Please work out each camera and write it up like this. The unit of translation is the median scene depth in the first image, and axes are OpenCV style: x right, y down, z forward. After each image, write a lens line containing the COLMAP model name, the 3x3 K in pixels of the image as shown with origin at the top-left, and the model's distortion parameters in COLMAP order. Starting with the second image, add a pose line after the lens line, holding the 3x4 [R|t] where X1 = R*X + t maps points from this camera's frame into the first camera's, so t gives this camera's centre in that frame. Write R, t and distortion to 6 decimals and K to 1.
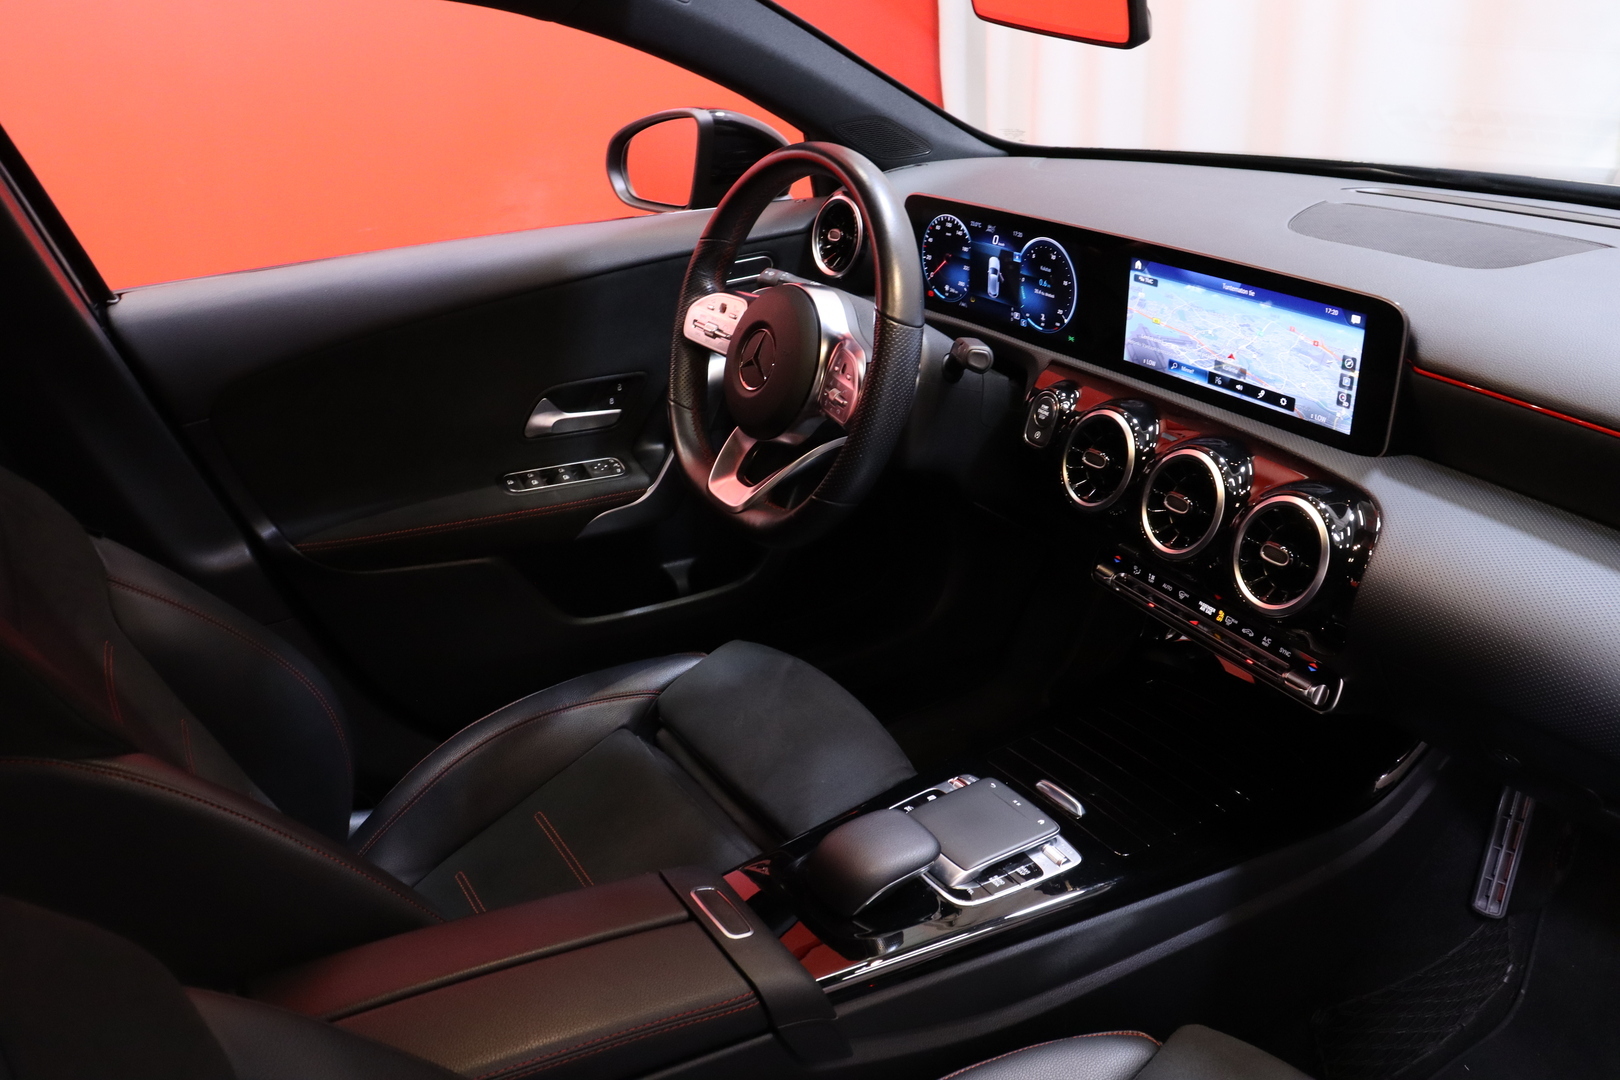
lens RADIAL K [[1346.7, 0, 811.2], [0, 1346.7, 533.6], [0, 0, 1]] dist [-0.099392, 0.015549]
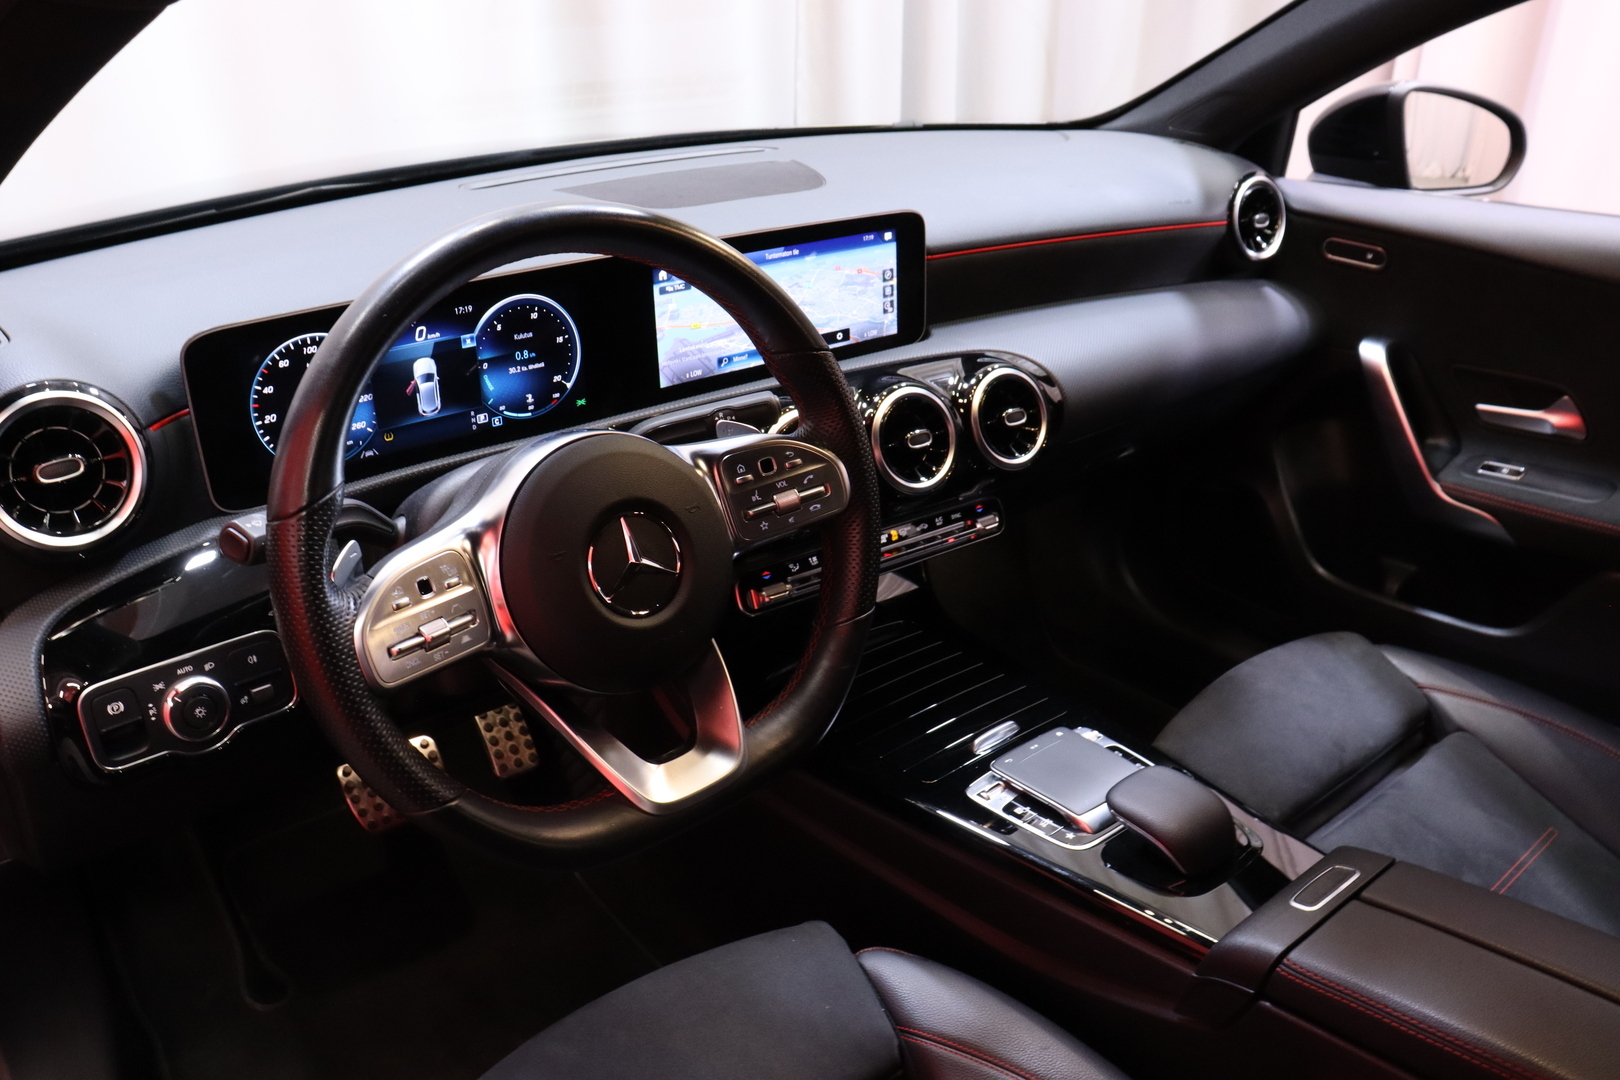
lens RADIAL K [[1346.7, 0, 810.9], [0, 1346.7, 544.3], [0, 0, 1]] dist [-0.099392, 0.015549]
pose [[-0.147685, -0.366498, 0.918623, -0.637228], [0.408386, 0.823333, 0.394136, -0.360388], [-0.900783, 0.433361, 0.028078, 0.956499]]
